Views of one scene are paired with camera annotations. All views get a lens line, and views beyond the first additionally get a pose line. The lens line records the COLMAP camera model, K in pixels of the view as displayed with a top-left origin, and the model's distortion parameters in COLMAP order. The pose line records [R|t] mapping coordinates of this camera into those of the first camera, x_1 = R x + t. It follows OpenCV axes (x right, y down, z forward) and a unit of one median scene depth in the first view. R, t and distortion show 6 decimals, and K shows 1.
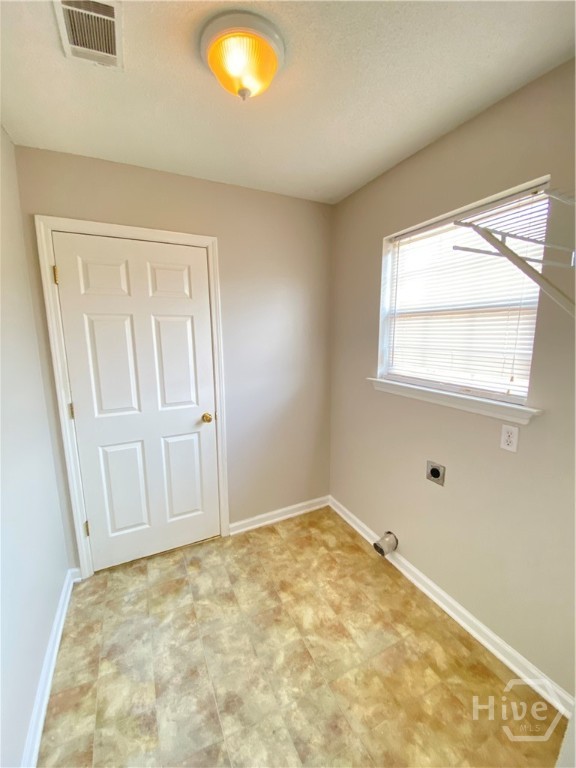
lens RADIAL K [[311.6, 0, 290.6], [0, 311.6, 380.1], [0, 0, 1]] dist [0.018732, -0.018148]
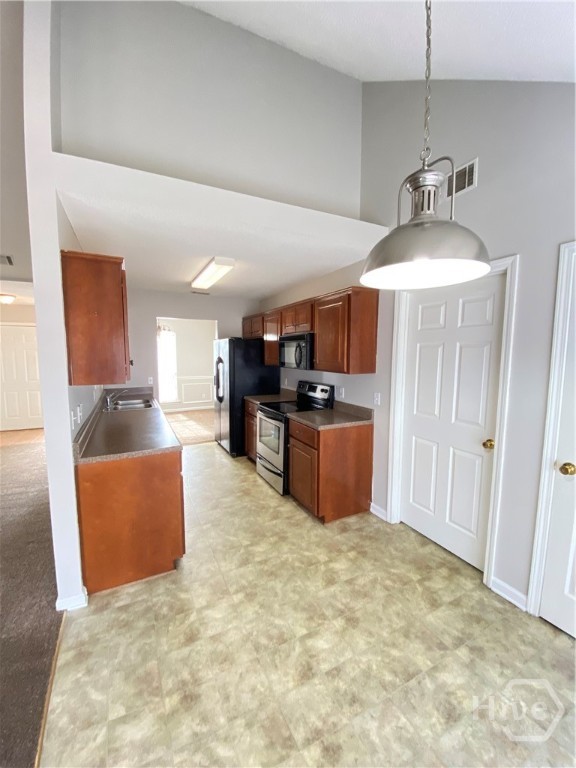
lens RADIAL K [[311.6, 0, 290.6], [0, 311.6, 380.1], [0, 0, 1]] dist [0.018732, -0.018148]
pose [[0.015358, 0.081264, -0.996574, 0.948025], [-0.149869, 0.985619, 0.078061, -0.076530], [0.988587, 0.148157, 0.027317, 0.454295]]
